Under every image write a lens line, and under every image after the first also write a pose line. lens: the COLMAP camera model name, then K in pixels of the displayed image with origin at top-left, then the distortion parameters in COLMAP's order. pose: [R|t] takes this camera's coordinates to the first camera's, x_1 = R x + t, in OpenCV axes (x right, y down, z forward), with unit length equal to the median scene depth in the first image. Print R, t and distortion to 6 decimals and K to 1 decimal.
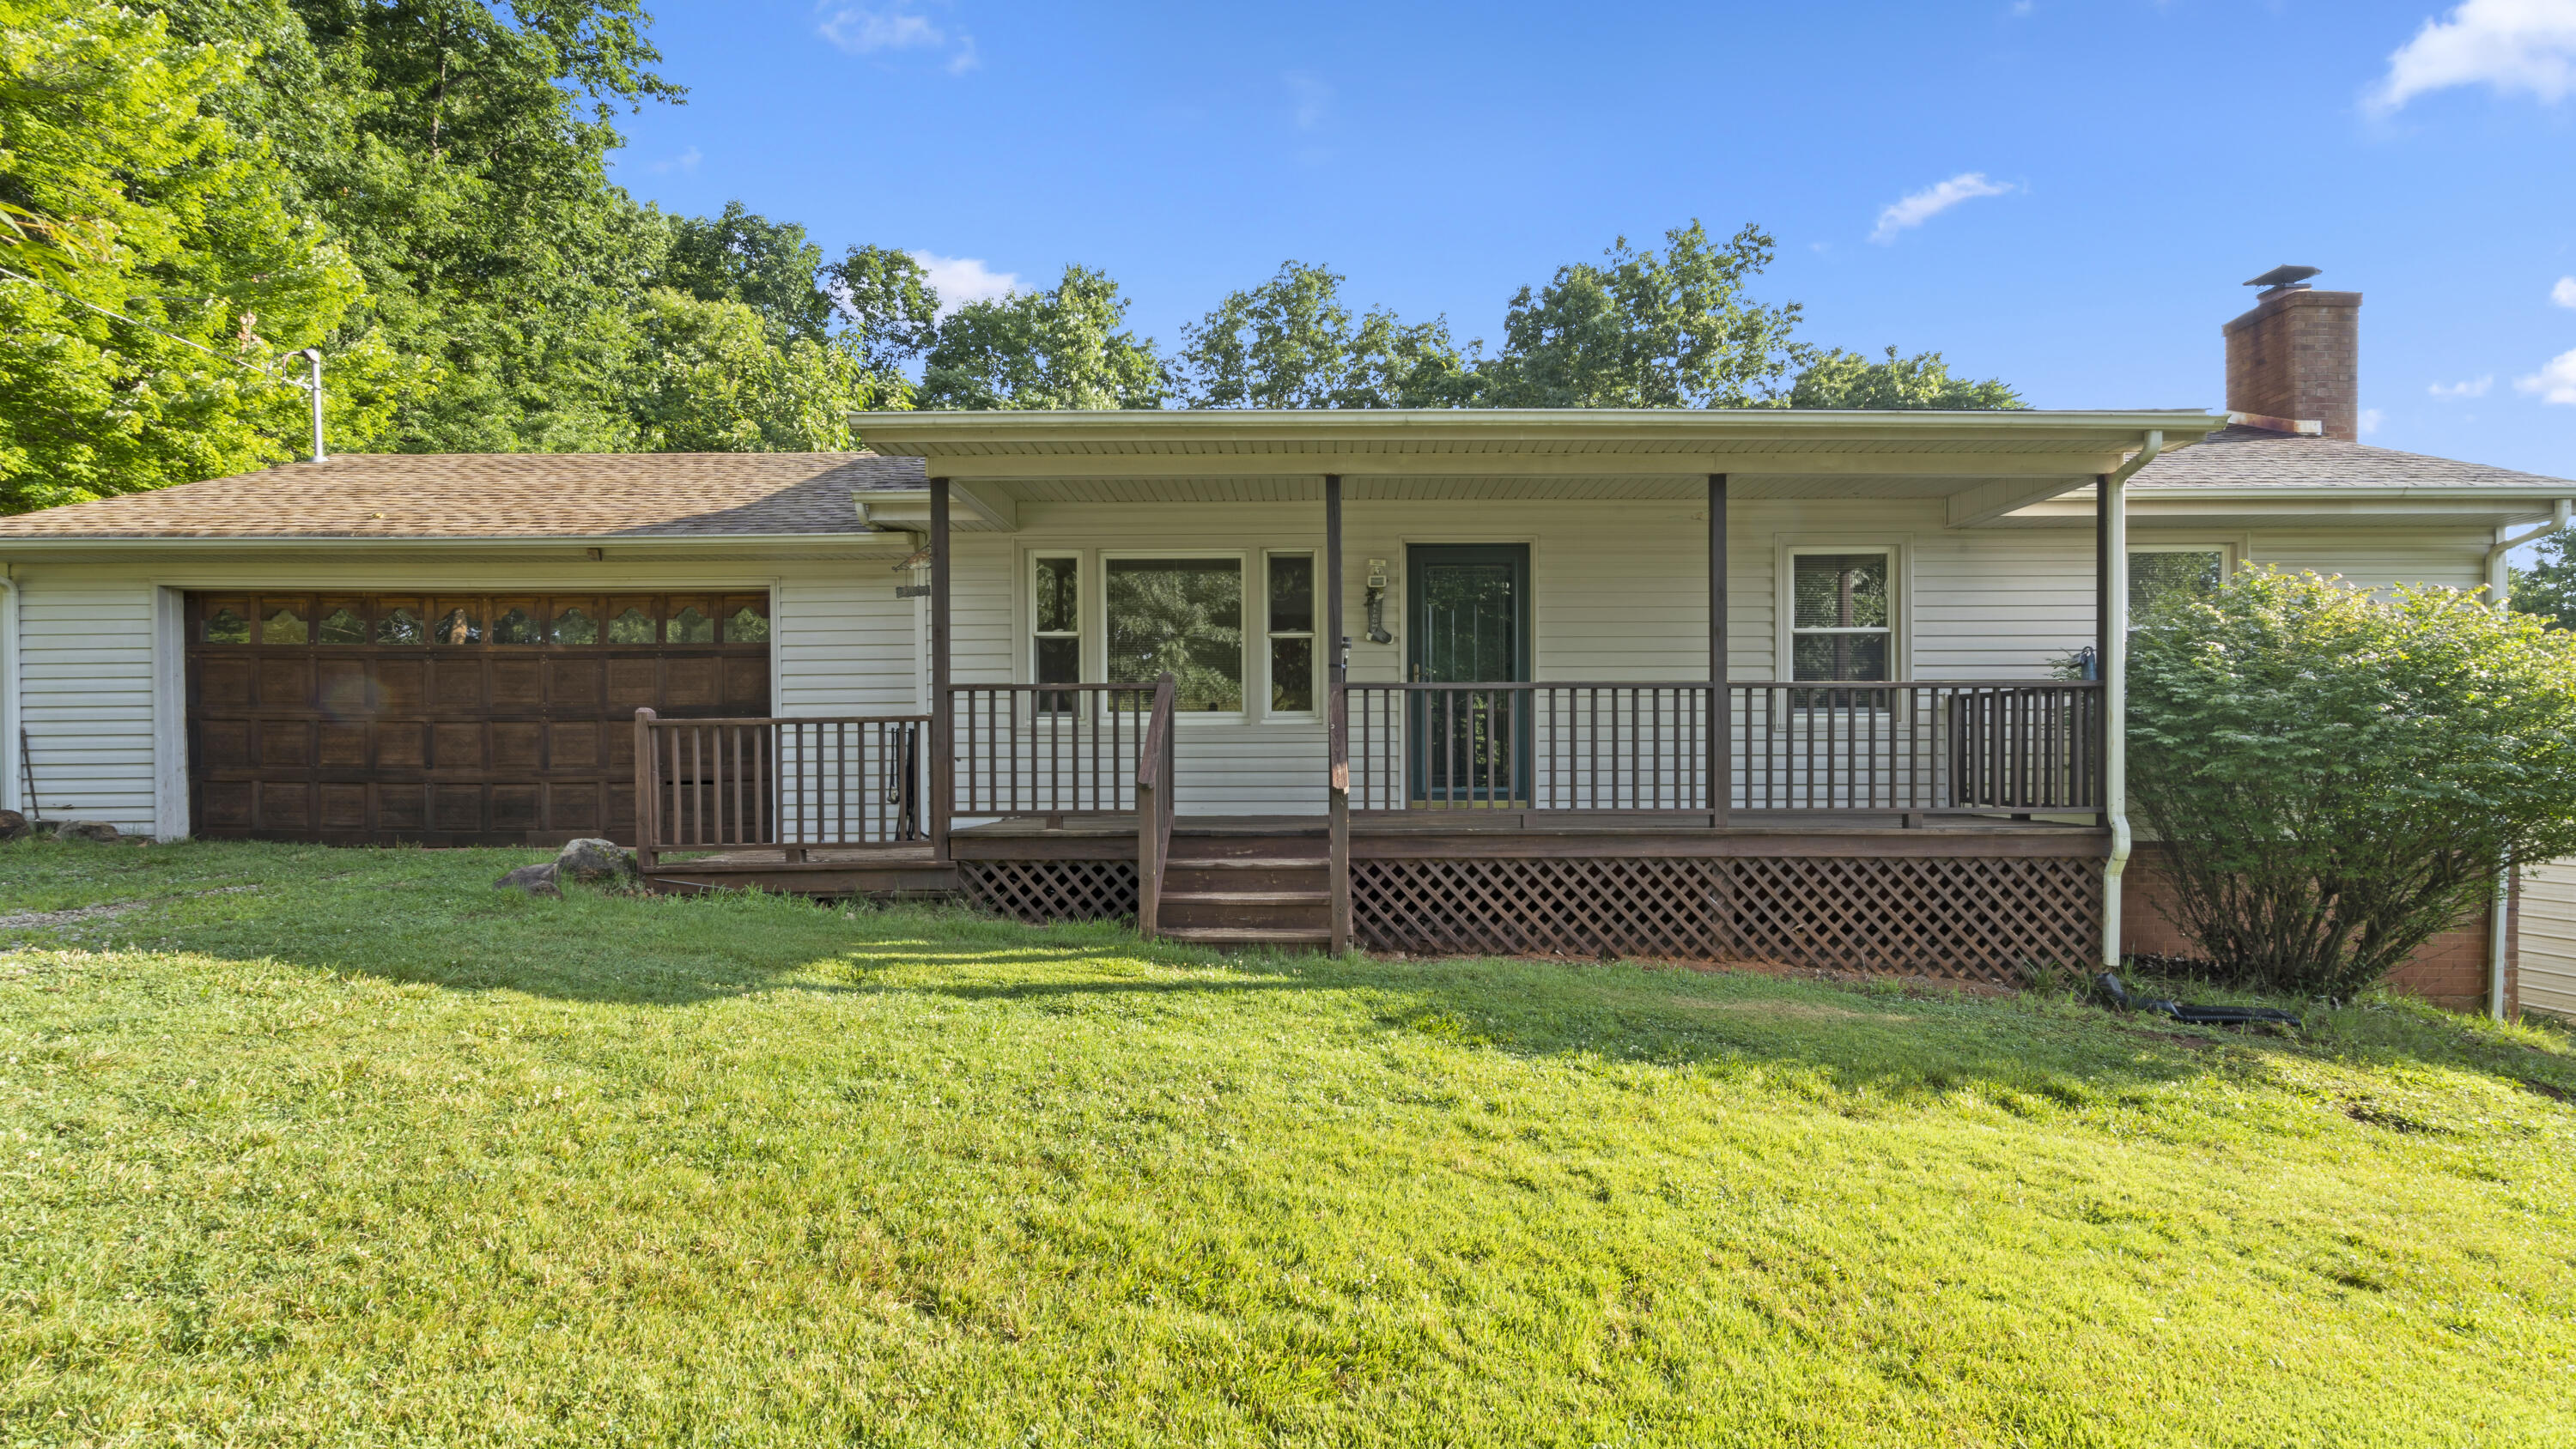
lens RADIAL K [[1180.8, 0, 1288.0], [0, 1180.8, 724.5], [0, 0, 1]] dist [0.001808, 0.000133]
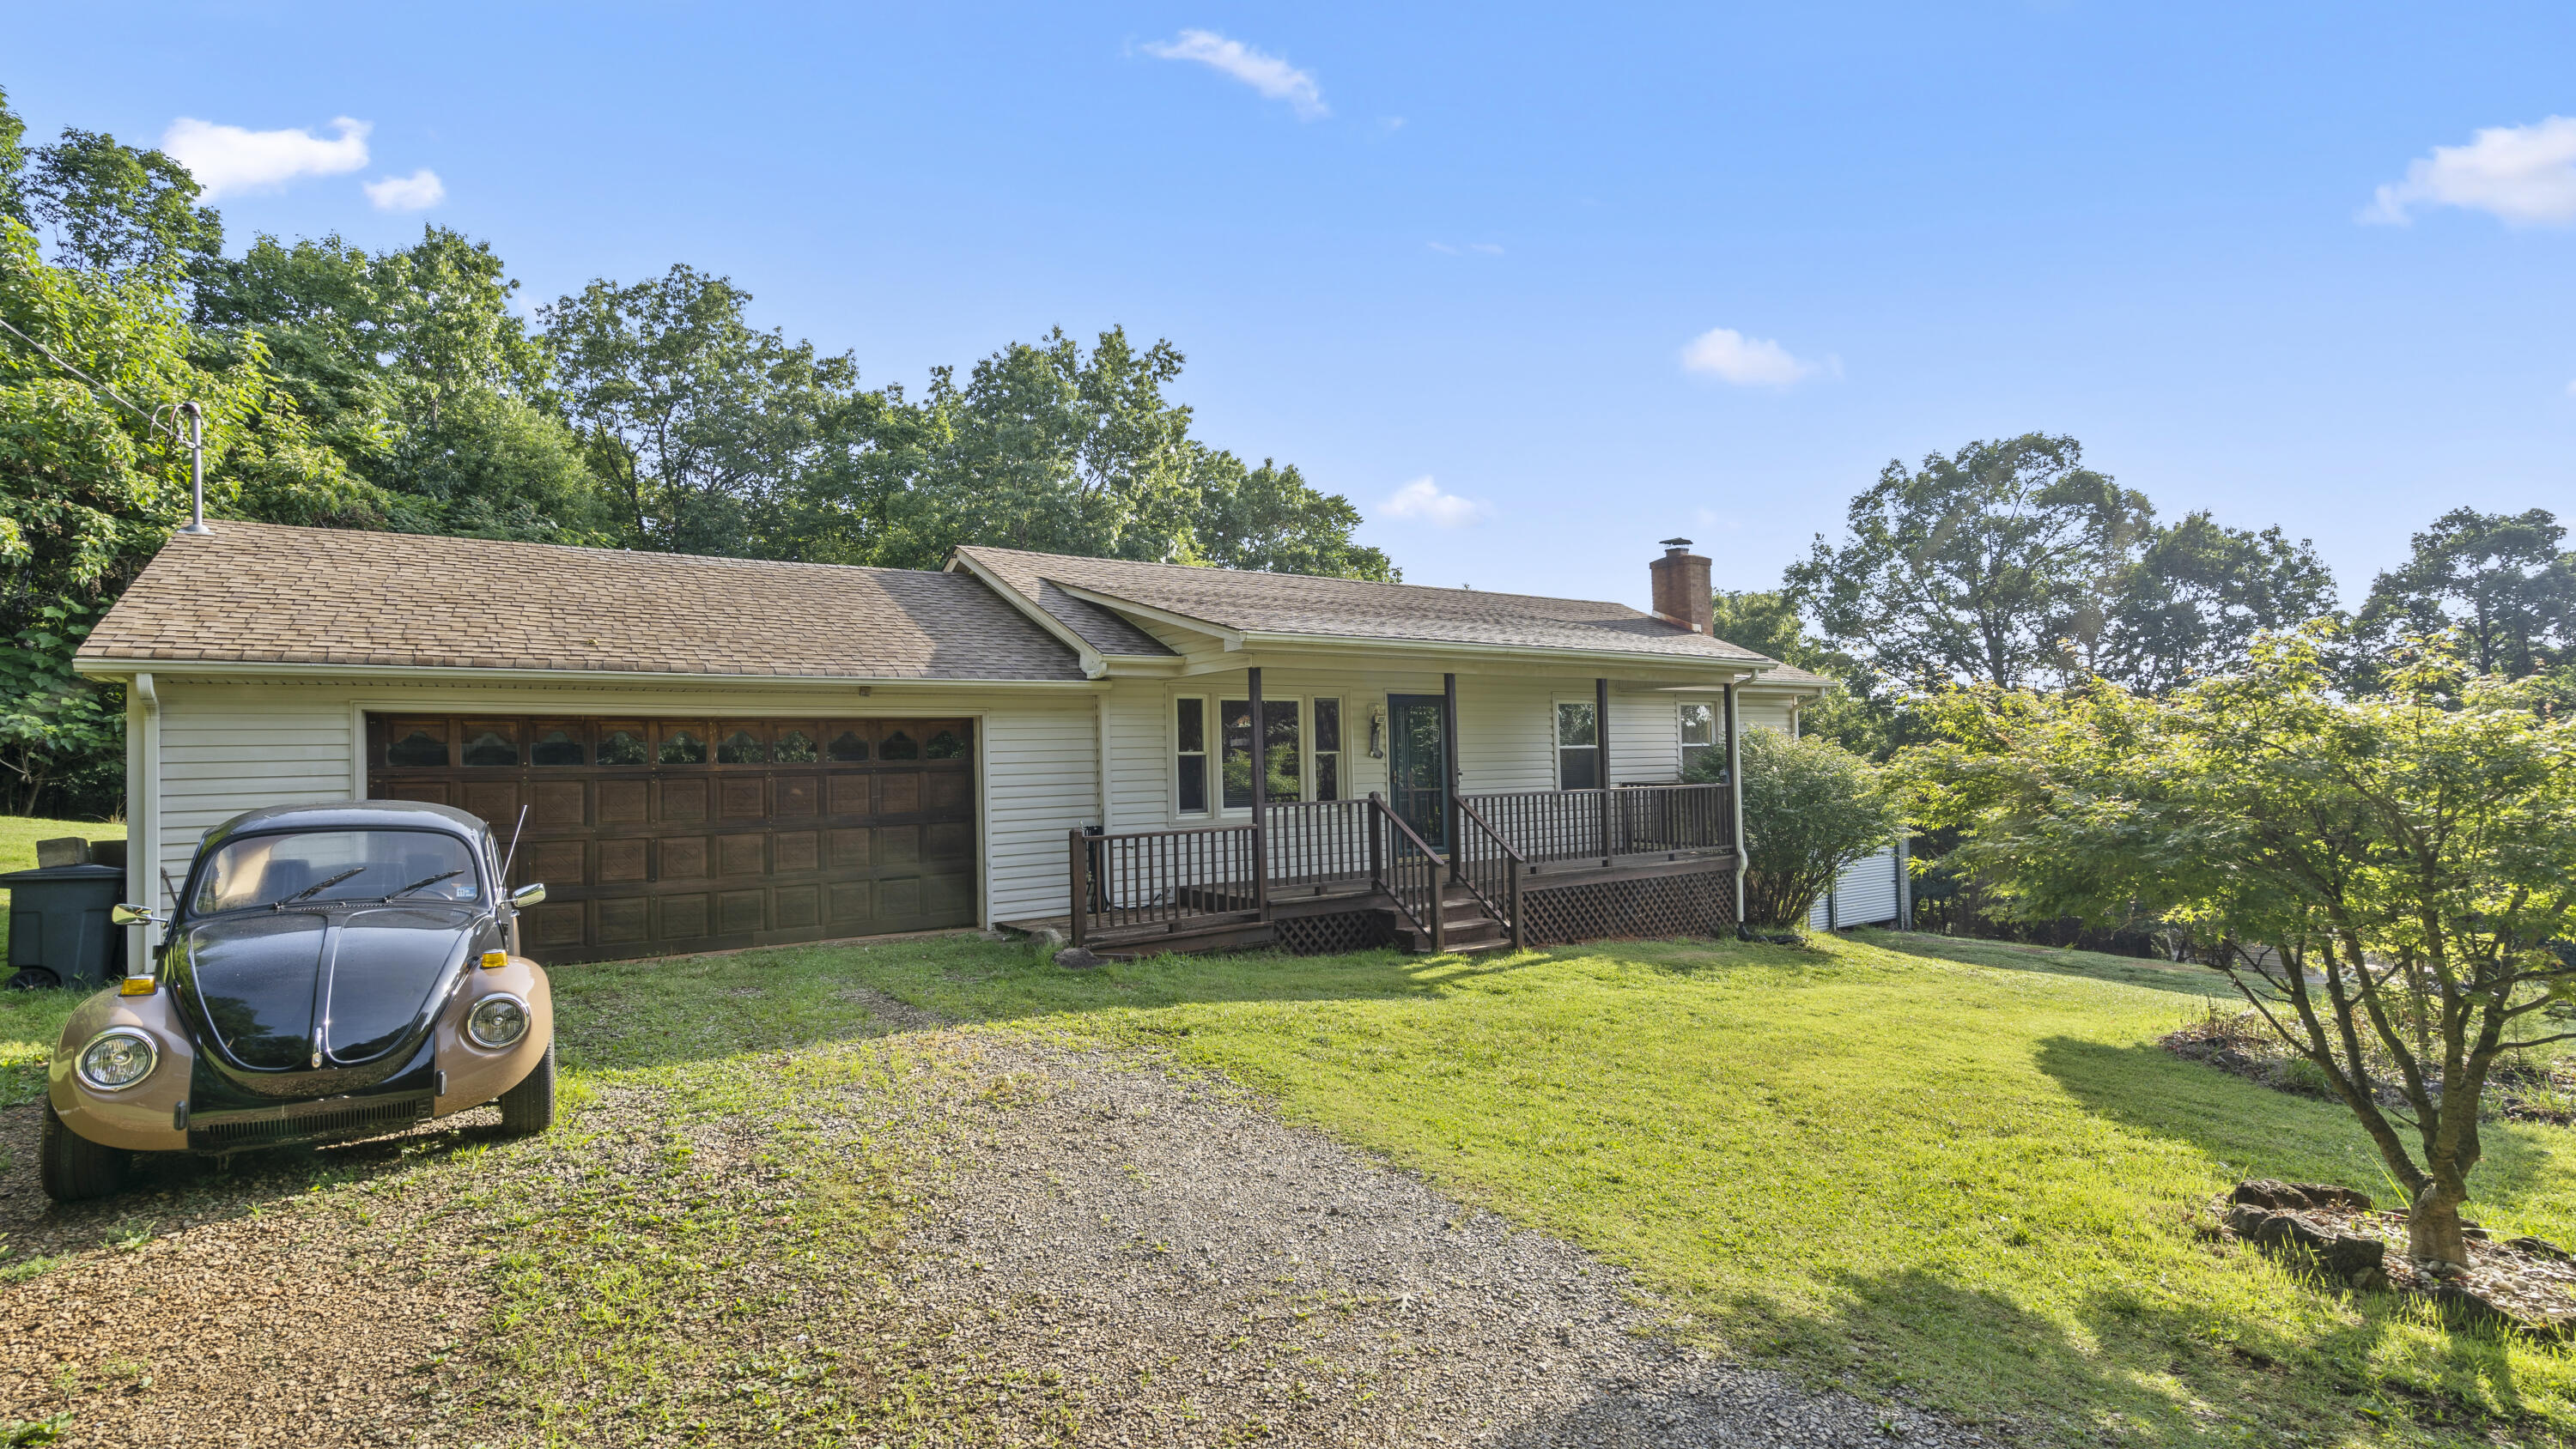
lens RADIAL K [[1159.0, 0, 1288.0], [0, 1159.0, 724.5], [0, 0, 1]] dist [-0.002765, -0.000303]
pose [[0.829031, 0.004985, 0.559181, -0.847432], [0.003755, 0.999888, -0.014480, -0.088714], [-0.559190, 0.014104, 0.828919, -0.194383]]
